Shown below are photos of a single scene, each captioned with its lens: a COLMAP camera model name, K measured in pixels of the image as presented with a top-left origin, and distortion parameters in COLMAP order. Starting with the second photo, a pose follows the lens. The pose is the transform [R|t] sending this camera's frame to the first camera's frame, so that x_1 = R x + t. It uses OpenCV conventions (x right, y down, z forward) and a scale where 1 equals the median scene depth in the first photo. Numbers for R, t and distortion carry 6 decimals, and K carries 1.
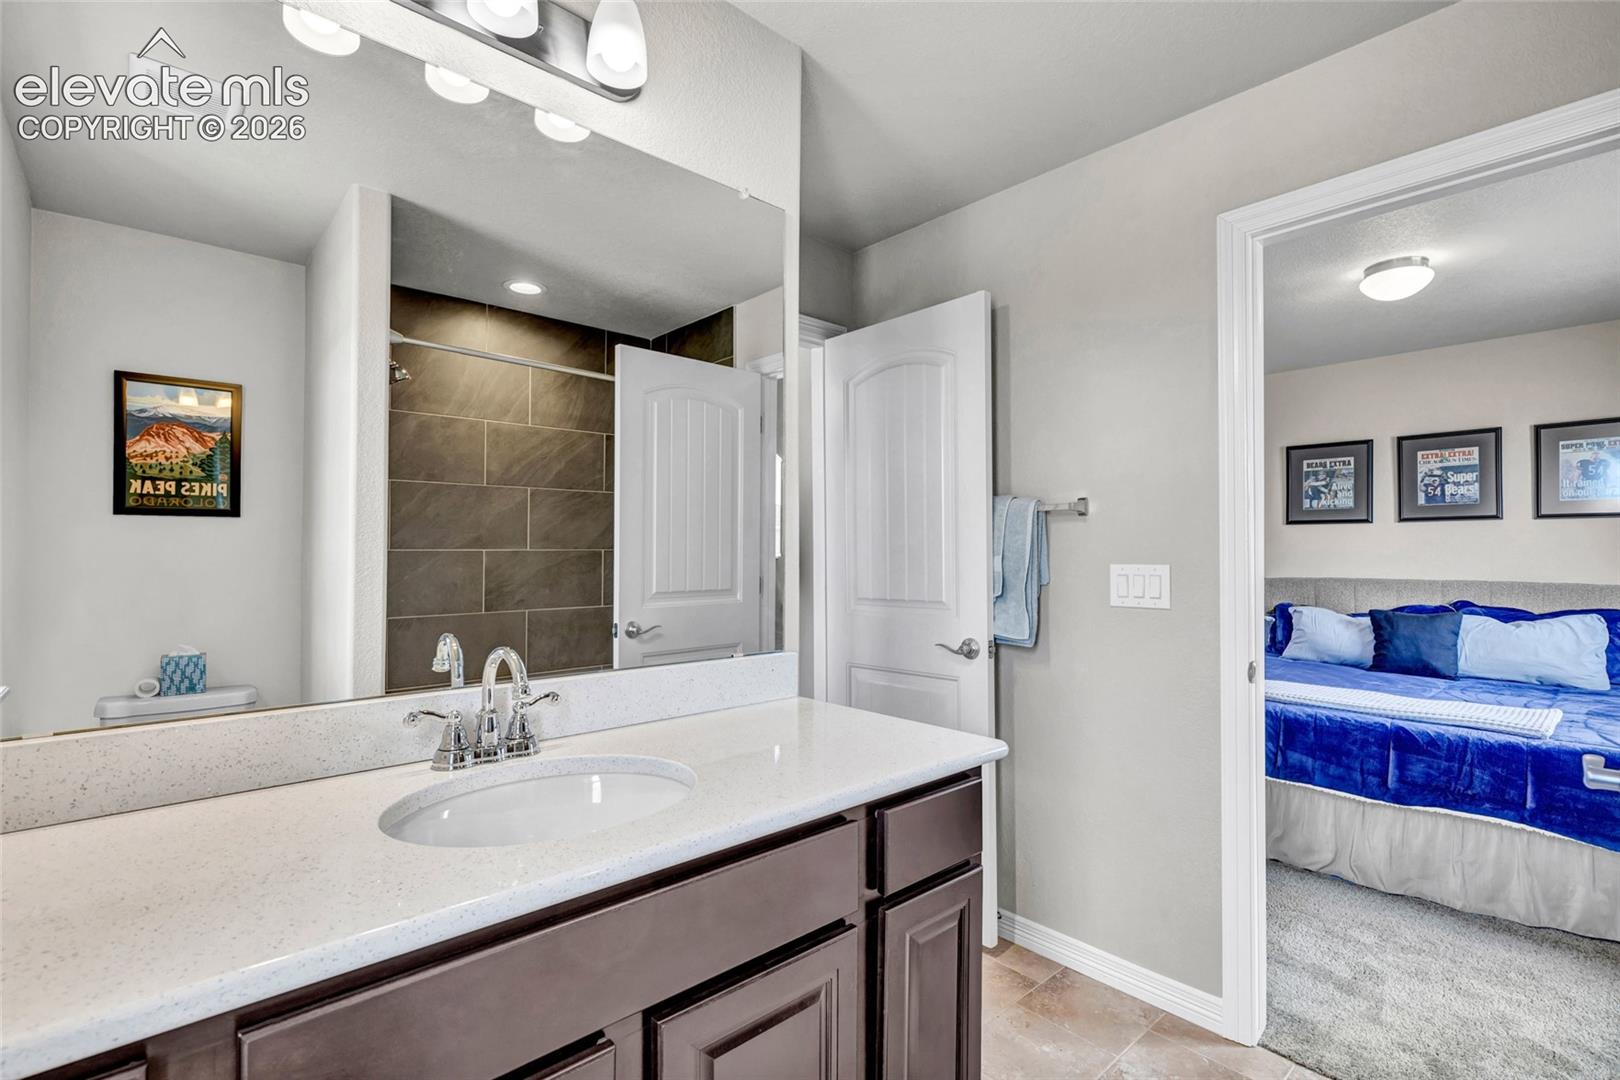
lens RADIAL K [[749.8, 0, 814.5], [0, 749.8, 546.0], [0, 0, 1]] dist [0.018645, -0.008162]
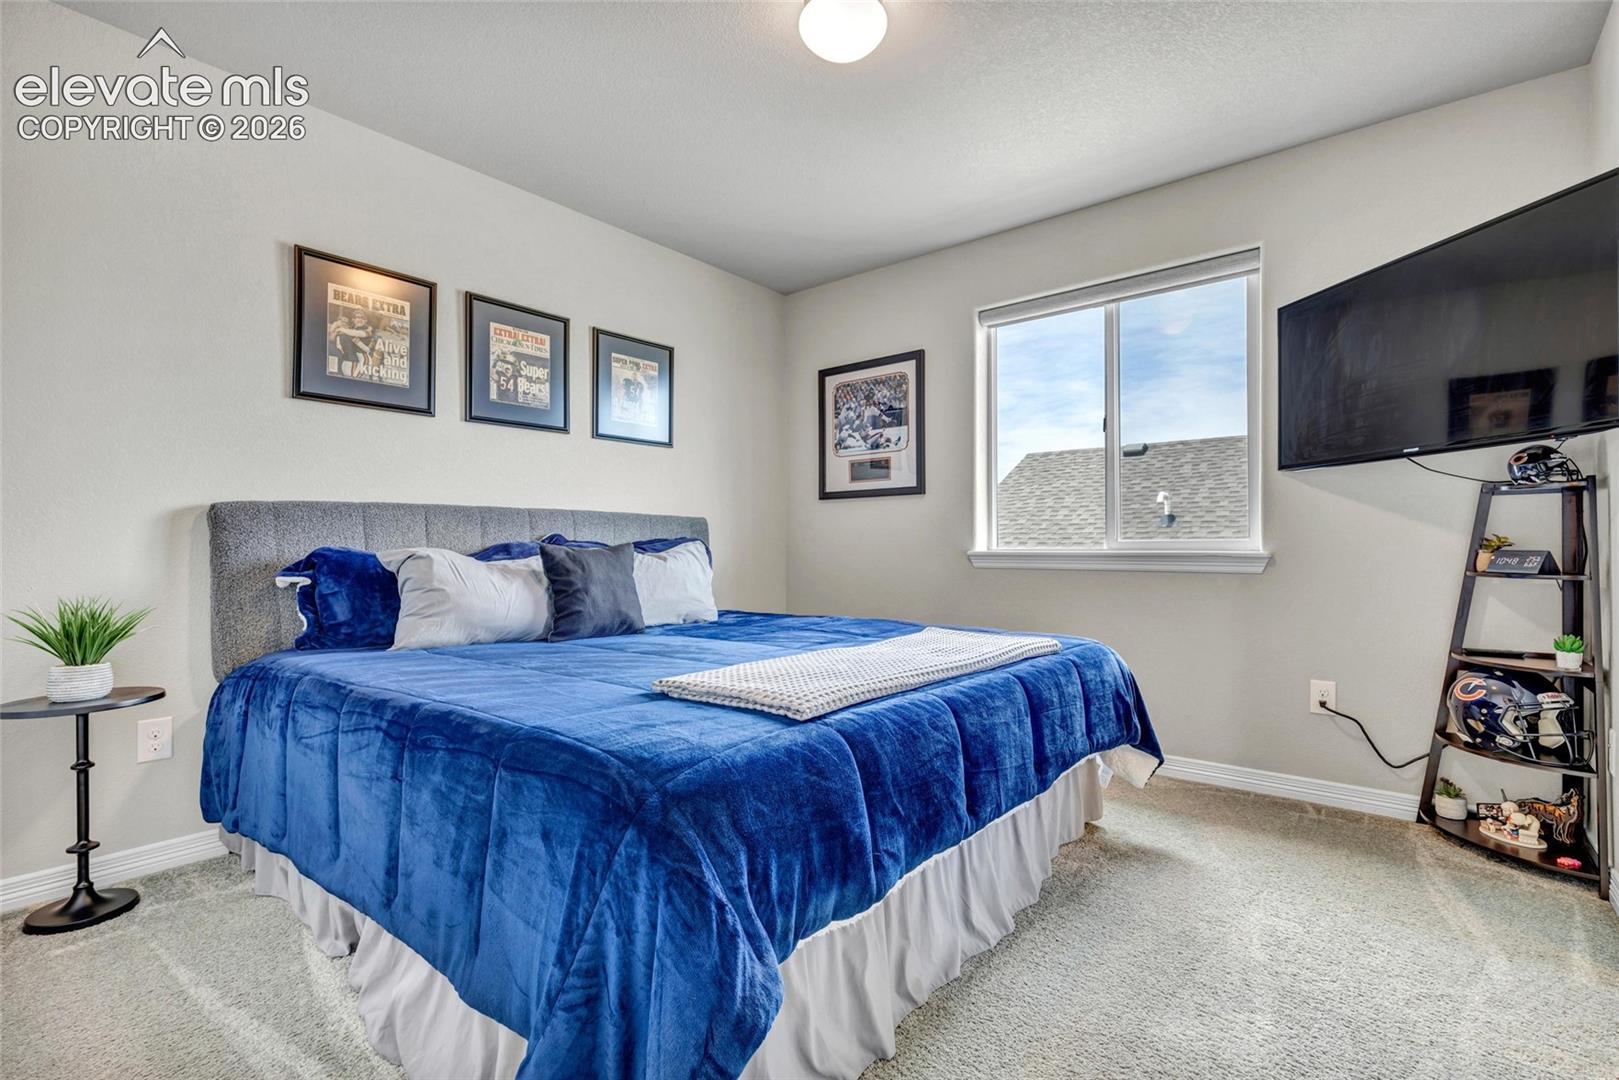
lens RADIAL K [[735.5, 0, 814.2], [0, 735.5, 550.8], [0, 0, 1]] dist [0.003466, 0.000372]
pose [[-0.113981, -0.005423, 0.993468, 0.098769], [-0.009040, 0.999949, 0.004421, 0.078929], [-0.993442, -0.008477, -0.114024, 0.792744]]
